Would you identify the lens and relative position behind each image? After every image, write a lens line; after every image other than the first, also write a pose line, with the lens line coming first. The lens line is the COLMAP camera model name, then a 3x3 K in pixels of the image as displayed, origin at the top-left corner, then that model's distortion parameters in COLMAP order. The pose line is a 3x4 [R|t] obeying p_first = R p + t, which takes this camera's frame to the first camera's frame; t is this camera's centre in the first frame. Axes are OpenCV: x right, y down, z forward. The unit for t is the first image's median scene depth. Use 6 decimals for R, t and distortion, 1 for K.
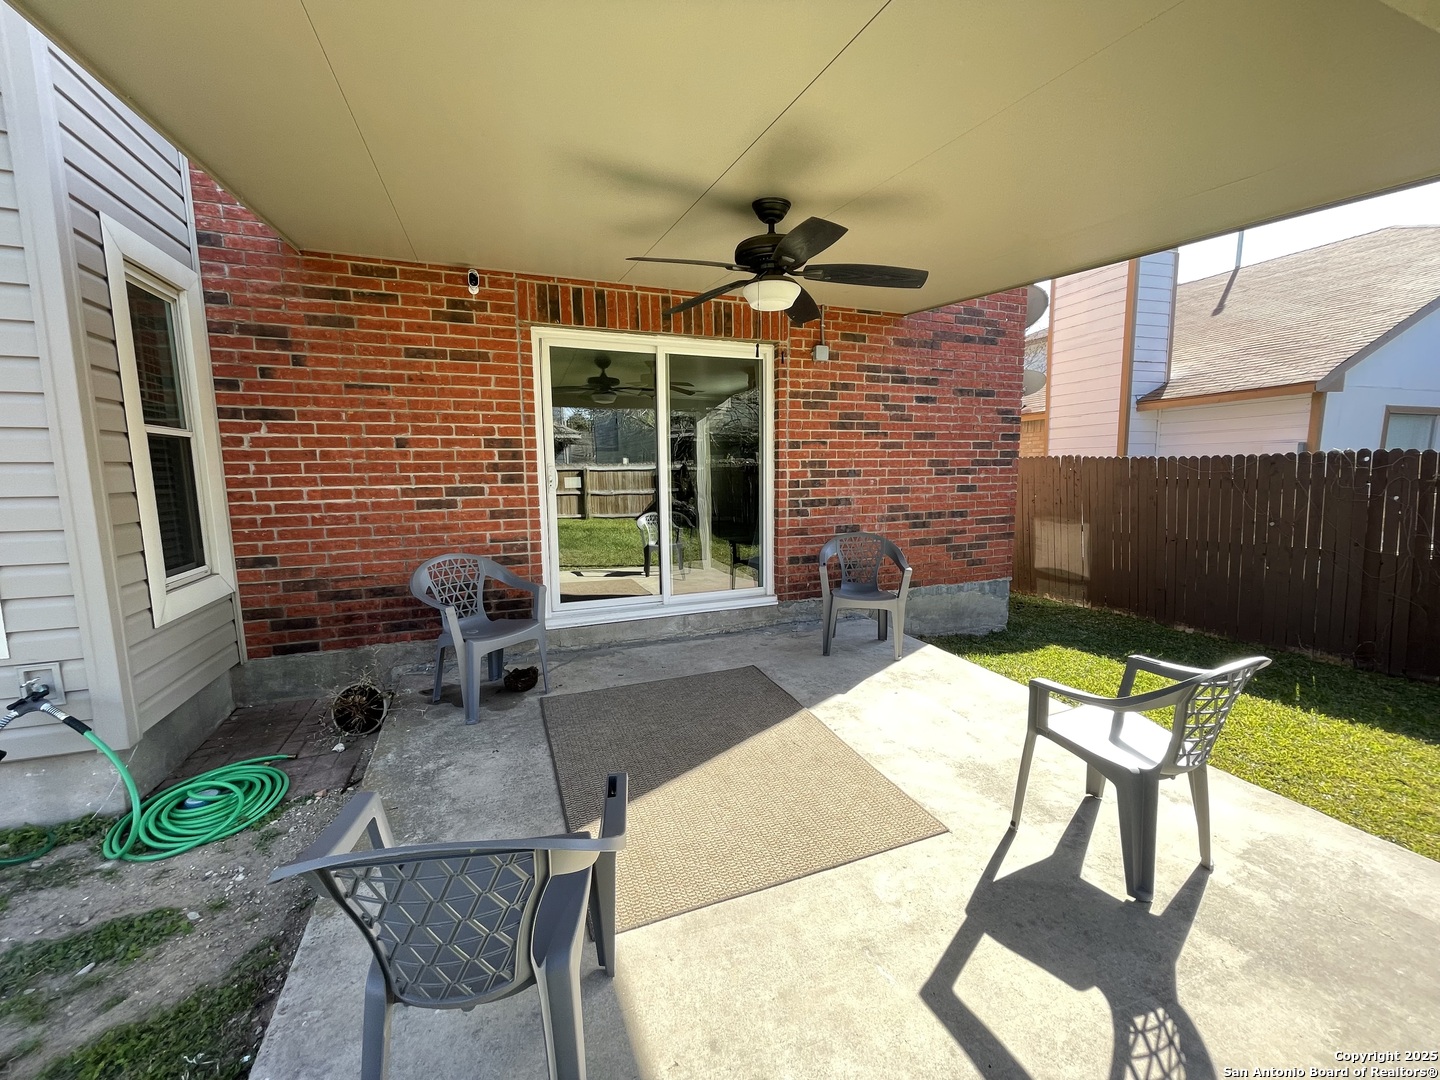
lens RADIAL K [[583.2, 0, 717.1], [0, 583.2, 540.6], [0, 0, 1]] dist [-0.002906, -0.000506]
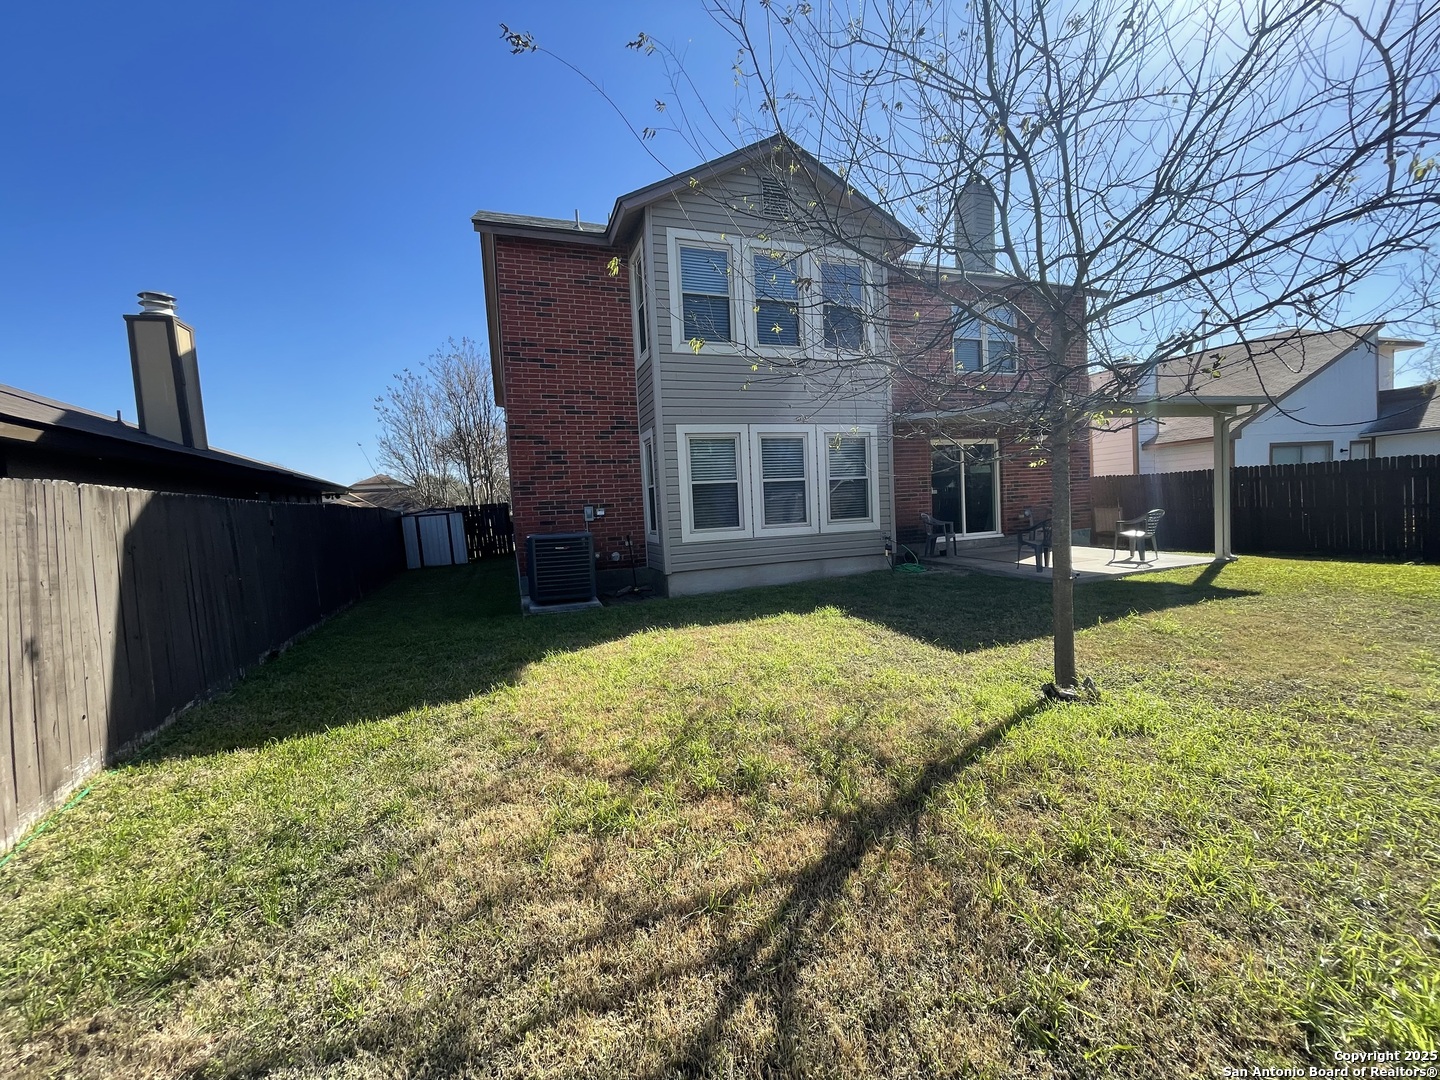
lens RADIAL K [[583.2, 0, 717.7], [0, 583.2, 534.4], [0, 0, 1]] dist [-0.002906, -0.000506]
pose [[0.998795, -0.039973, -0.028479, -0.684889], [0.037787, 0.996576, -0.073537, 0.152405], [0.031321, 0.072372, 0.996886, -1.013603]]
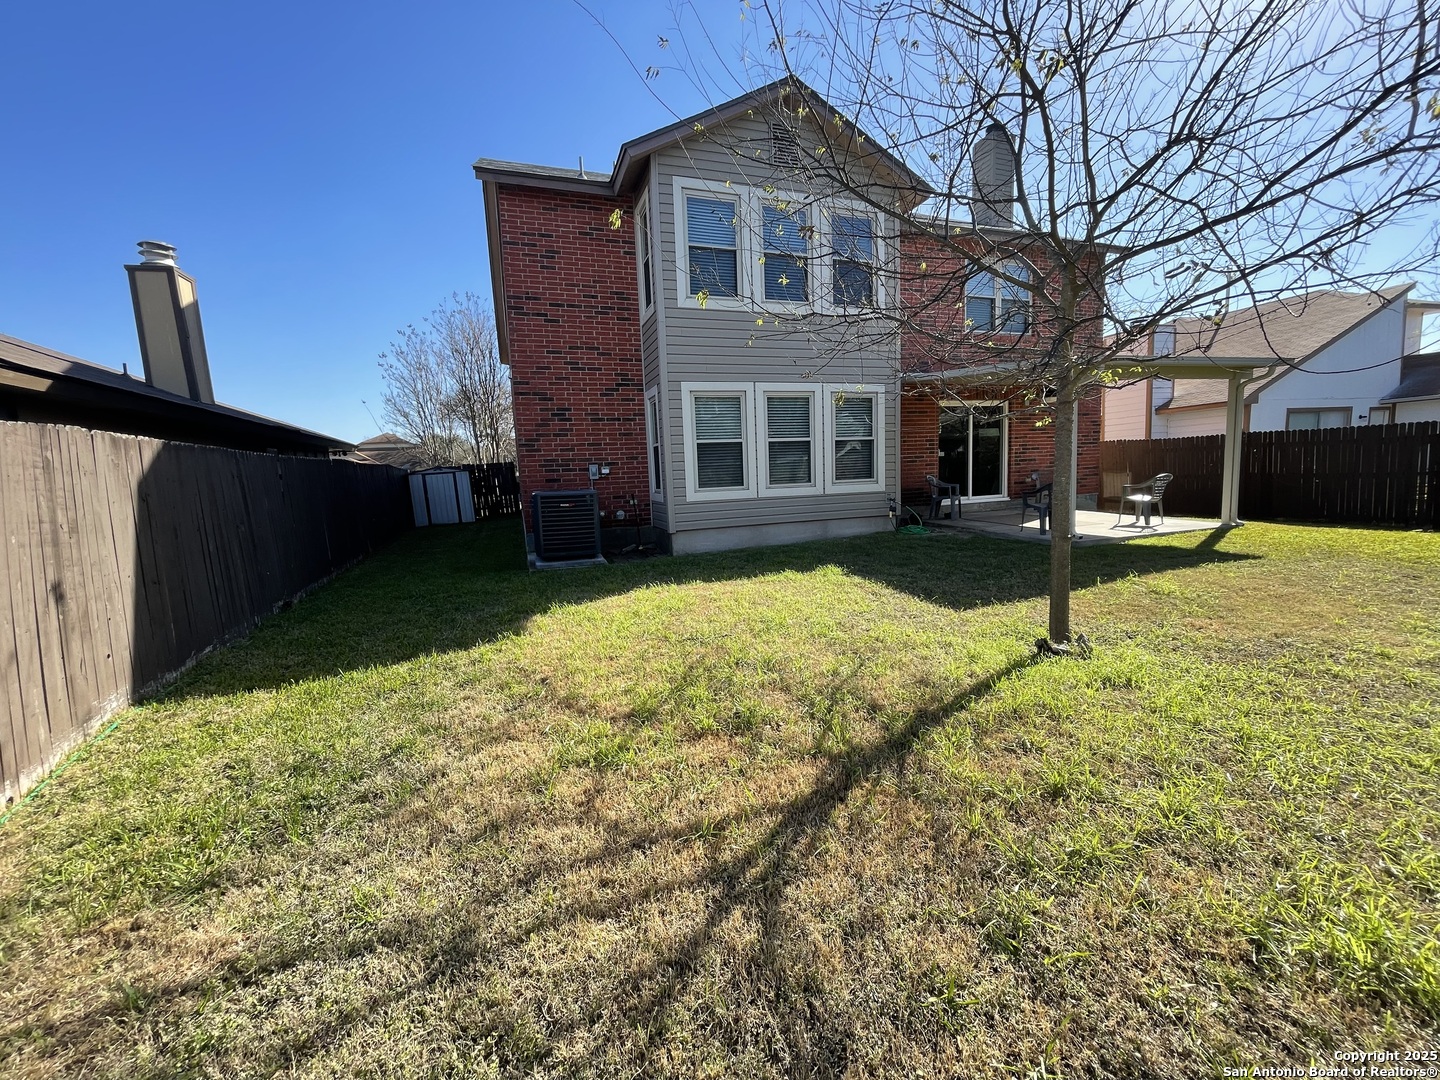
lens RADIAL K [[583.2, 0, 717.3], [0, 583.2, 534.9], [0, 0, 1]] dist [-0.002906, -0.000506]
pose [[0.998780, -0.026384, -0.041742, -0.680867], [0.025991, 0.999613, -0.009946, 0.160196], [0.041988, 0.008849, 0.999079, -1.018960]]
